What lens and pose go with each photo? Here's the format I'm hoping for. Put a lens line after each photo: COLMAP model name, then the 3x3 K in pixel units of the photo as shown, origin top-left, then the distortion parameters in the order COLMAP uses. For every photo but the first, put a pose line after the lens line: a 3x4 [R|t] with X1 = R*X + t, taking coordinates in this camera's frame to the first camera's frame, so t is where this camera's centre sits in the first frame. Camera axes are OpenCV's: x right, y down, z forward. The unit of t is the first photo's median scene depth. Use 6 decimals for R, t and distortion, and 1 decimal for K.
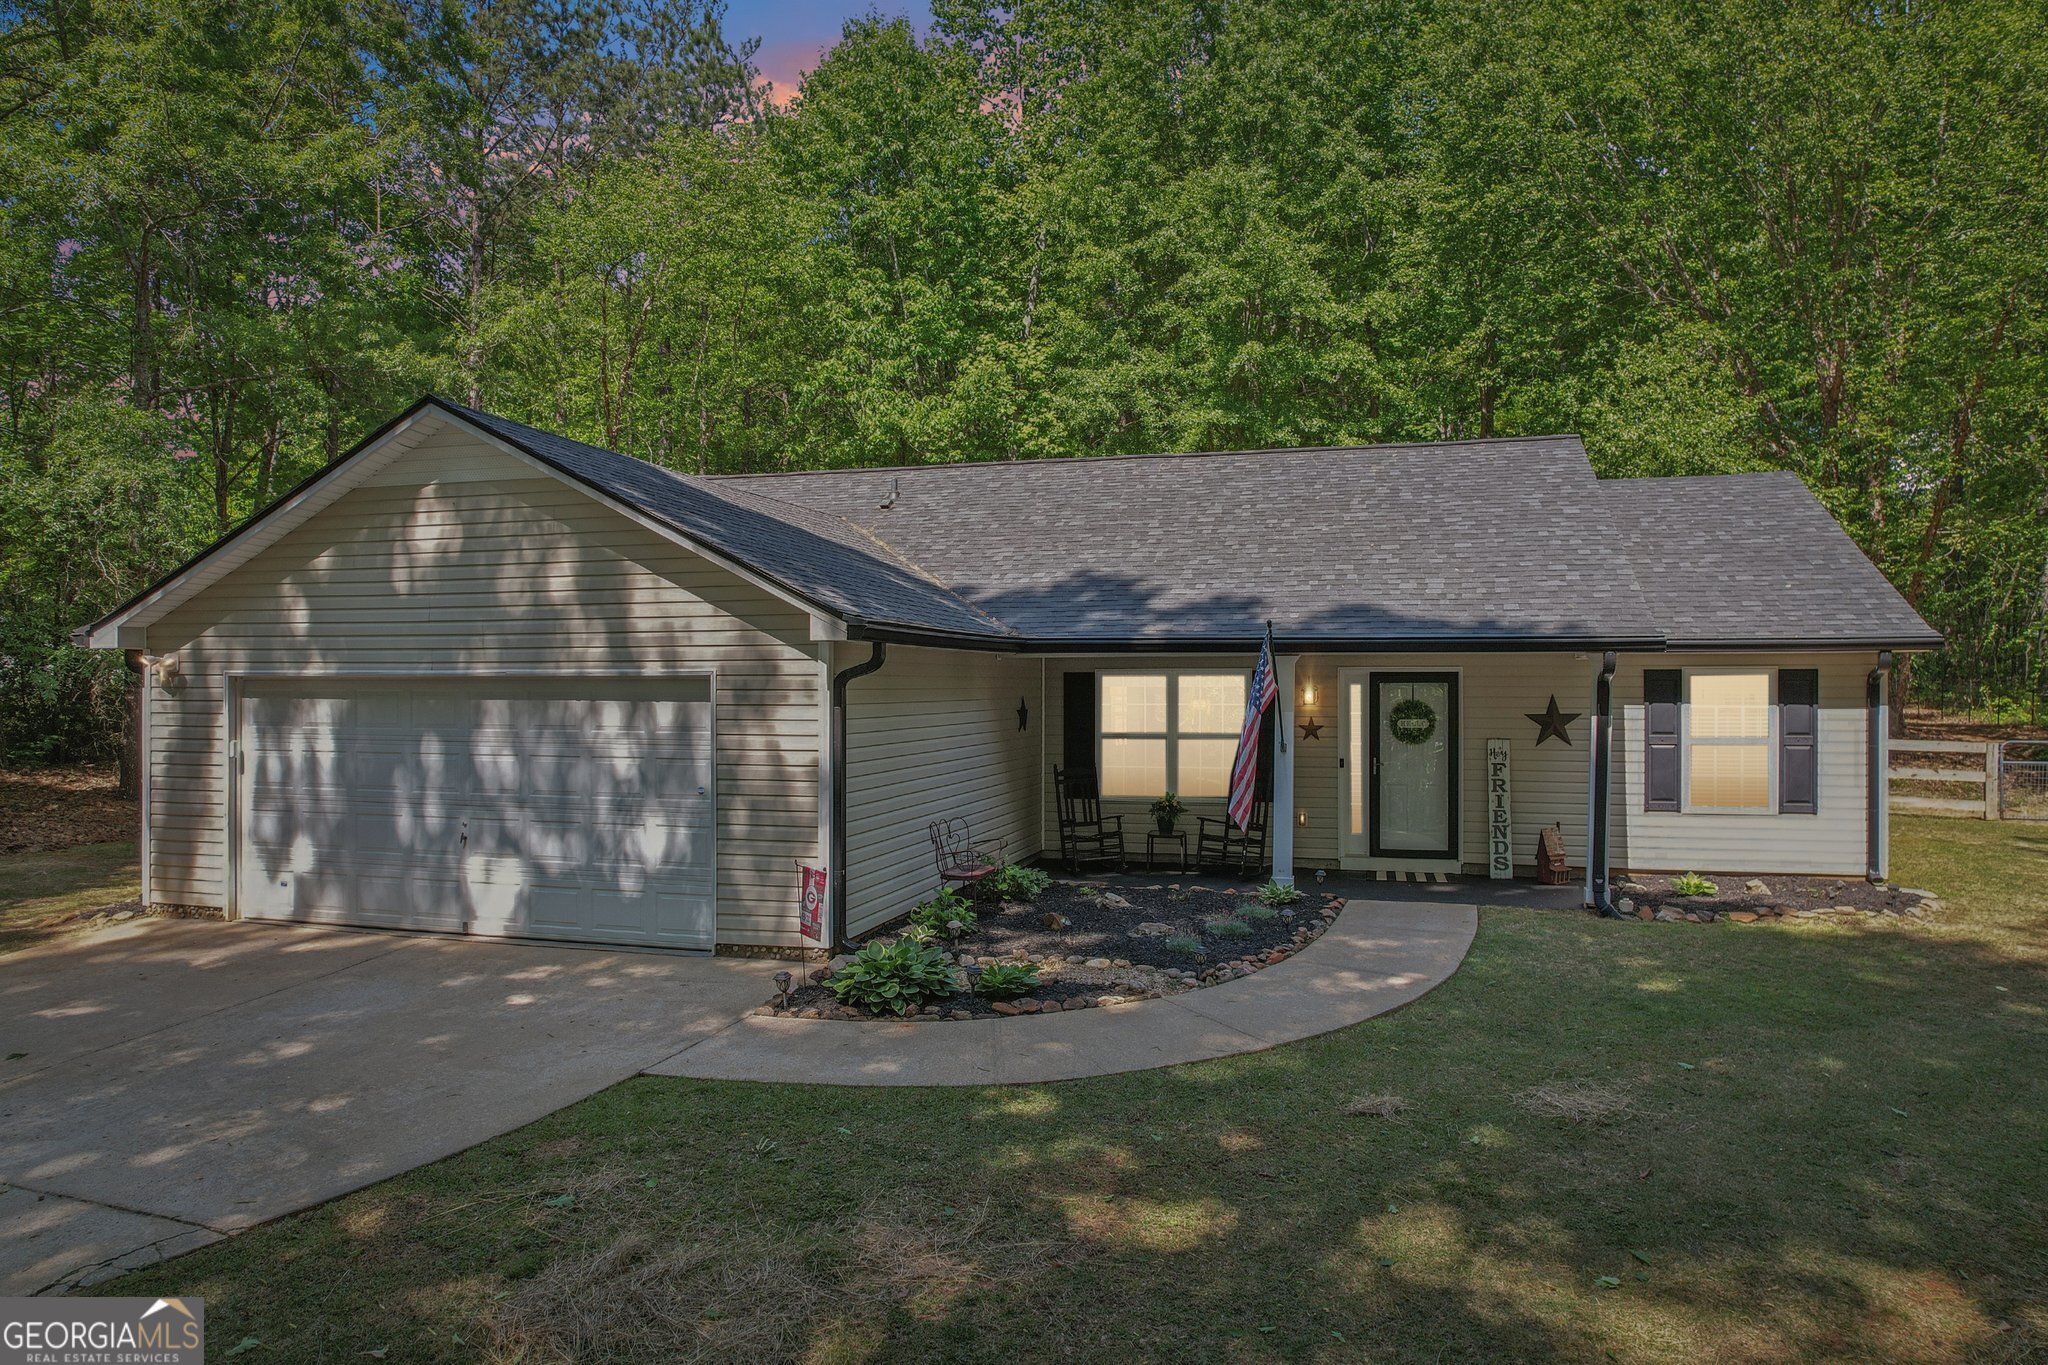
lens RADIAL K [[1470.4, 0, 997.7], [0, 1470.4, 677.6], [0, 0, 1]] dist [-0.086470, 0.114331]
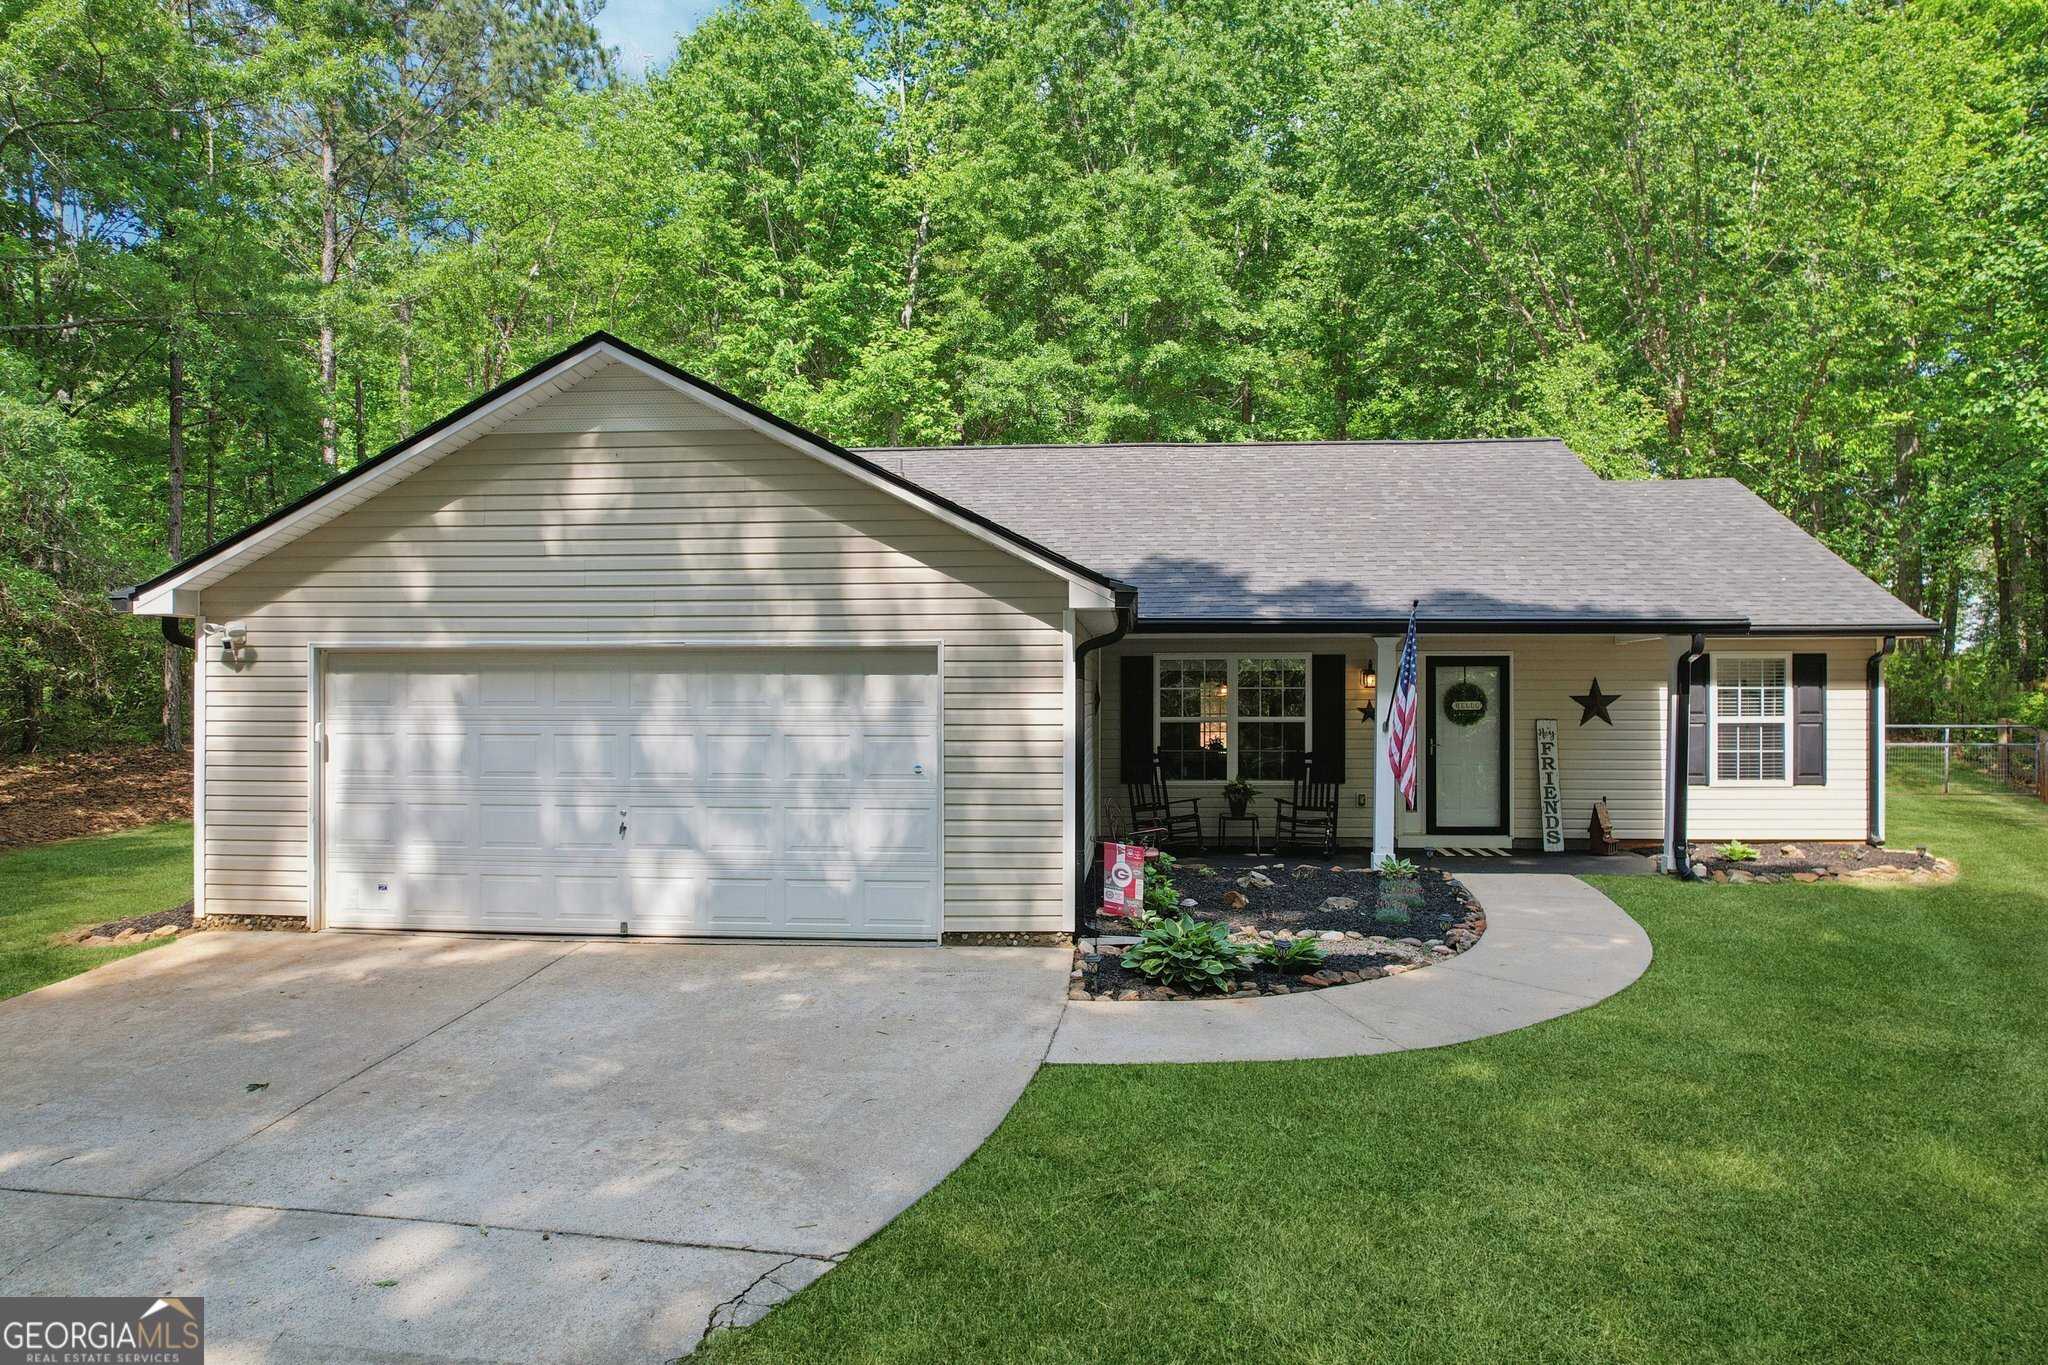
lens RADIAL K [[1470.4, 0, 997.7], [0, 1470.4, 677.6], [0, 0, 1]] dist [-0.086470, 0.114331]
pose [[0.975134, 0.002288, 0.221603, -0.302035], [-0.000938, 0.999980, -0.006197, 0.020107], [-0.221612, 0.005835, 0.975117, 0.062407]]
